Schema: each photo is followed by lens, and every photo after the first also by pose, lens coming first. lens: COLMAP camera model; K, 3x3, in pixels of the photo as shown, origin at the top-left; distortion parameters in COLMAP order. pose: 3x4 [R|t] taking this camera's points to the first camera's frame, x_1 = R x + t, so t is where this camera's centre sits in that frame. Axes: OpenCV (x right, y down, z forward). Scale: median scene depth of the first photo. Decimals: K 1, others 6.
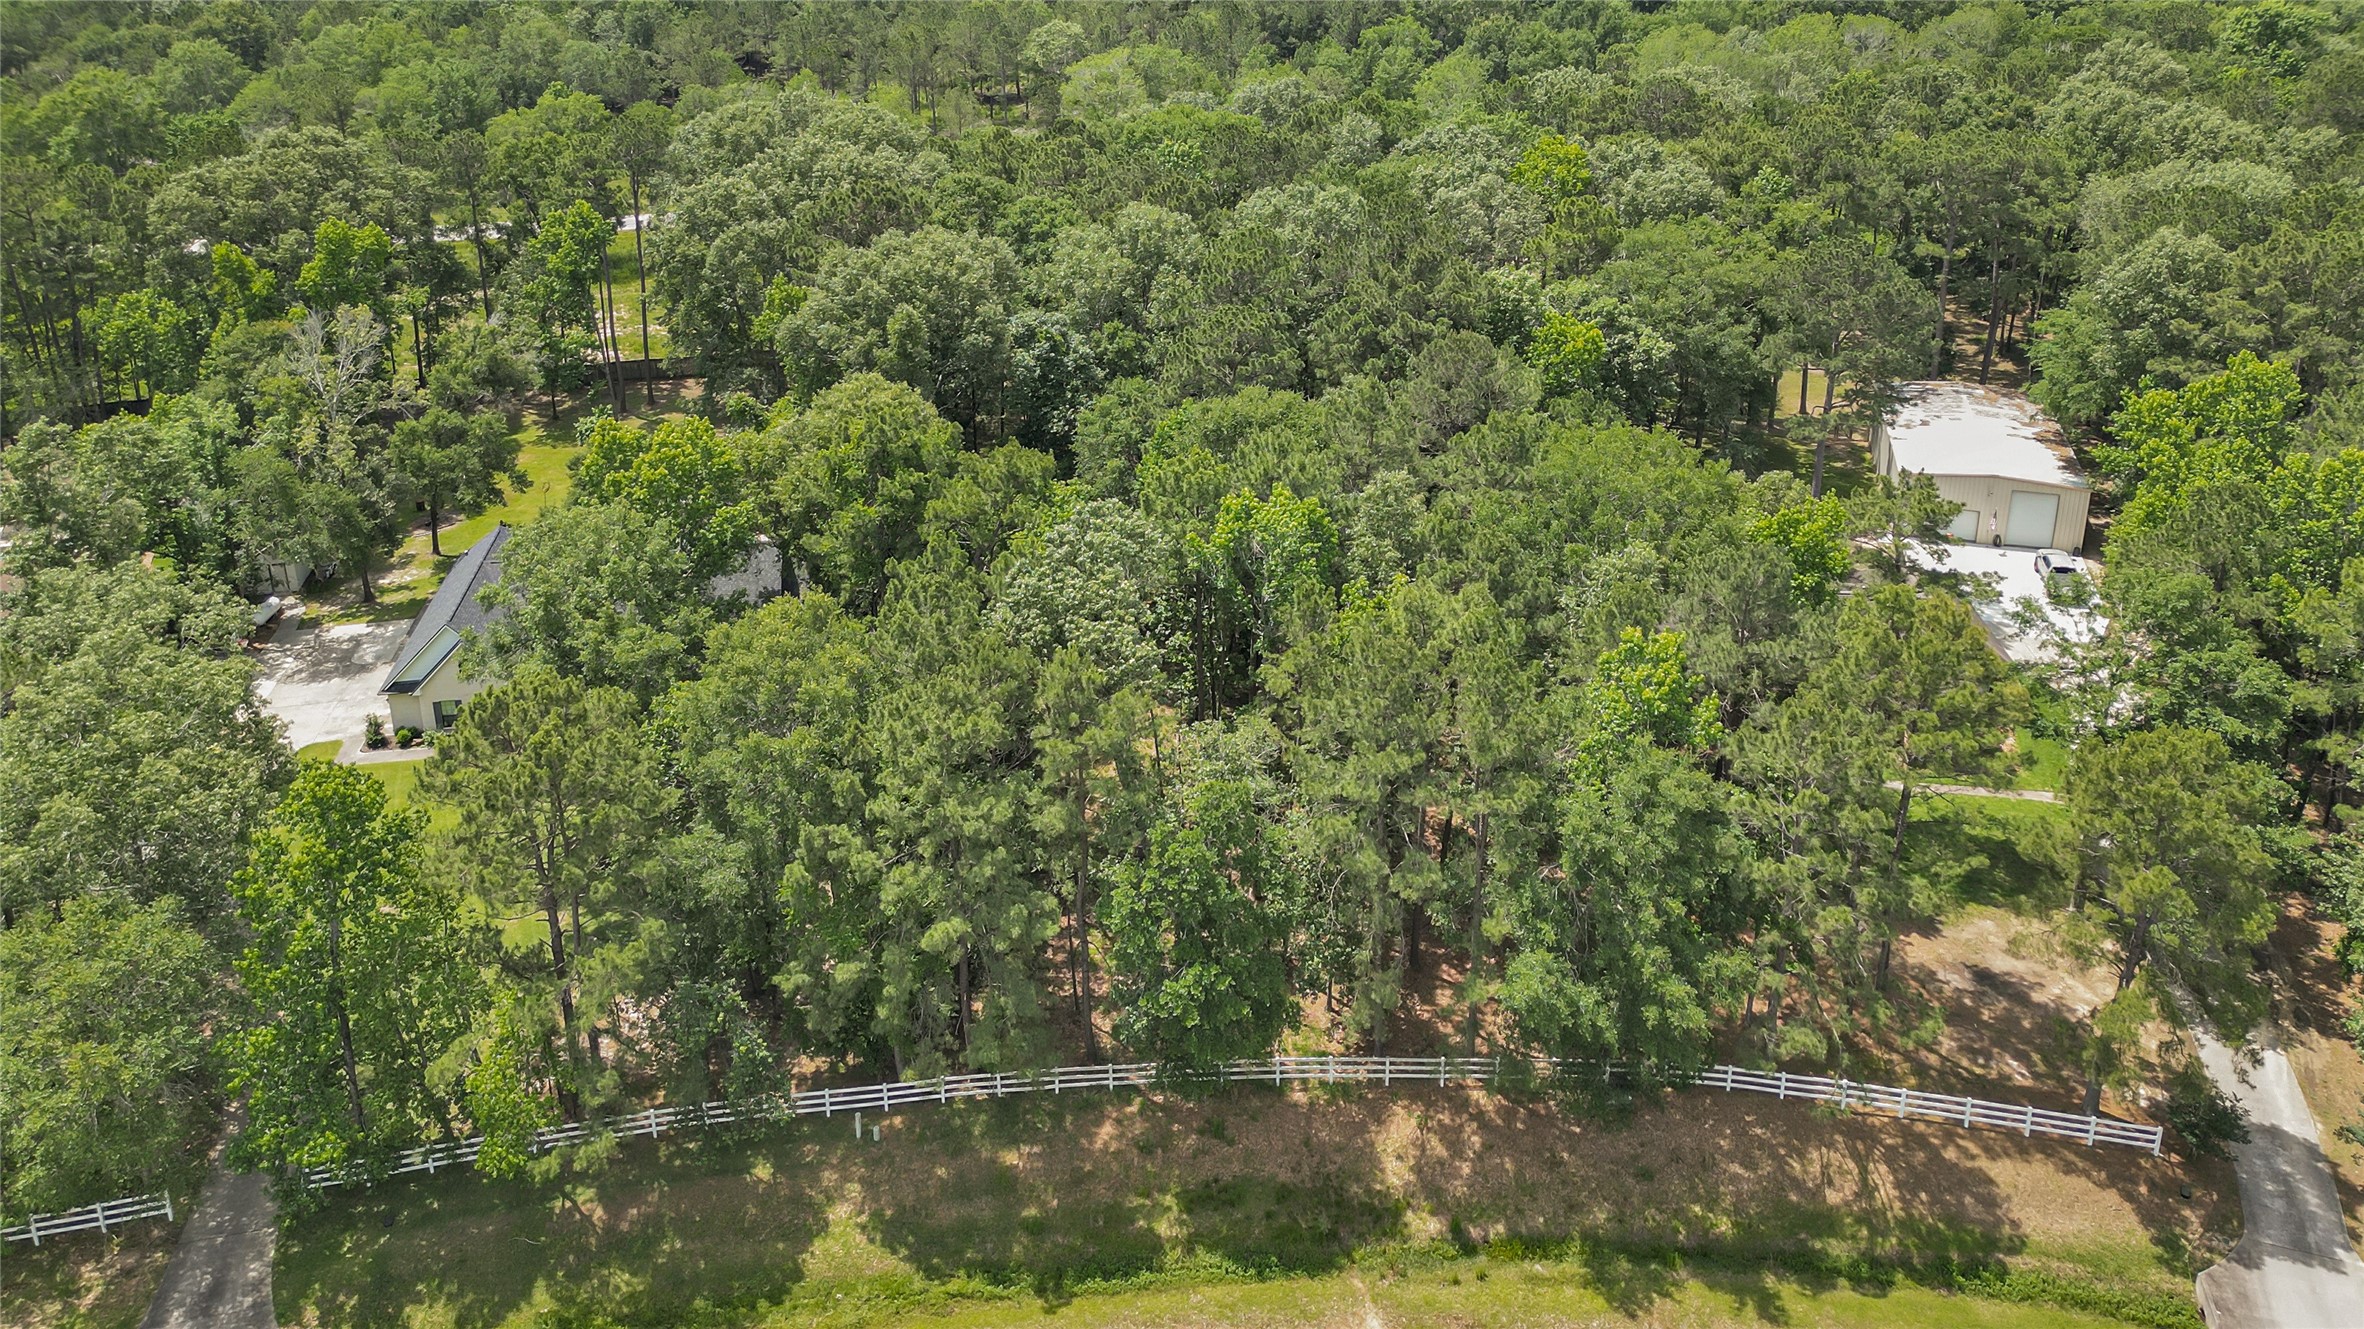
lens RADIAL K [[1513.1, 0, 1178.5], [0, 1513.1, 462.3], [0, 0, 1]] dist [0.083416, -0.048442]
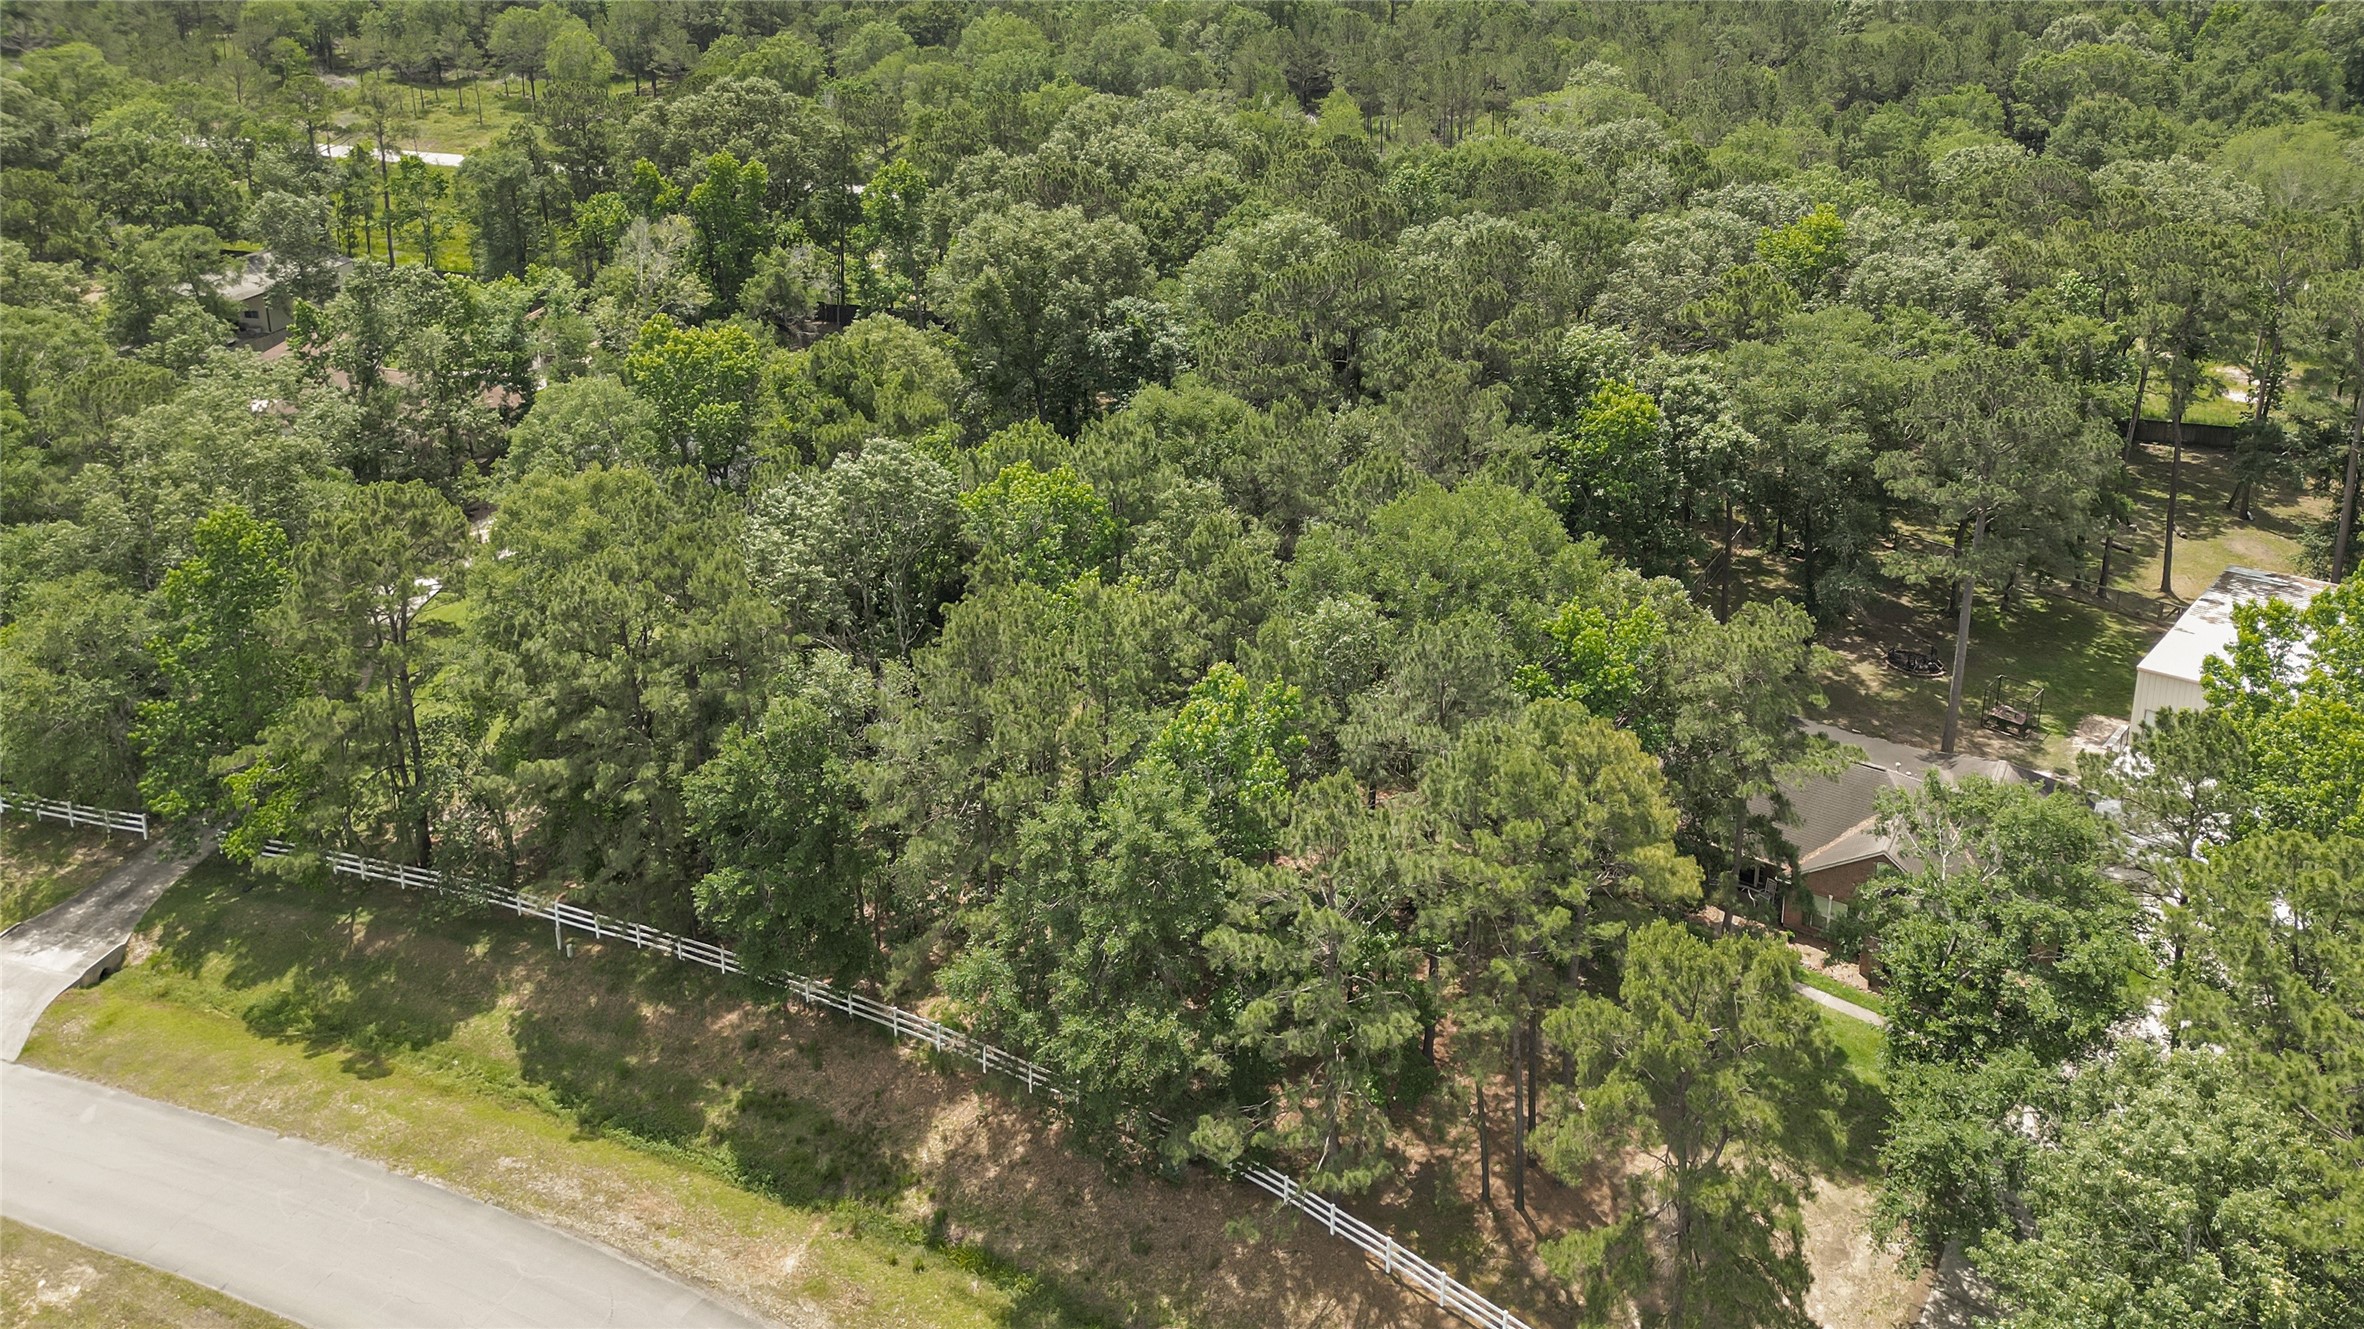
lens RADIAL K [[1513.1, 0, 1178.5], [0, 1513.1, 462.3], [0, 0, 1]] dist [0.083416, -0.048442]
pose [[0.895586, 0.190379, -0.402096, 0.488302], [-0.201239, 0.979420, 0.015506, -0.015660], [0.396773, 0.067030, 0.915466, 0.104736]]
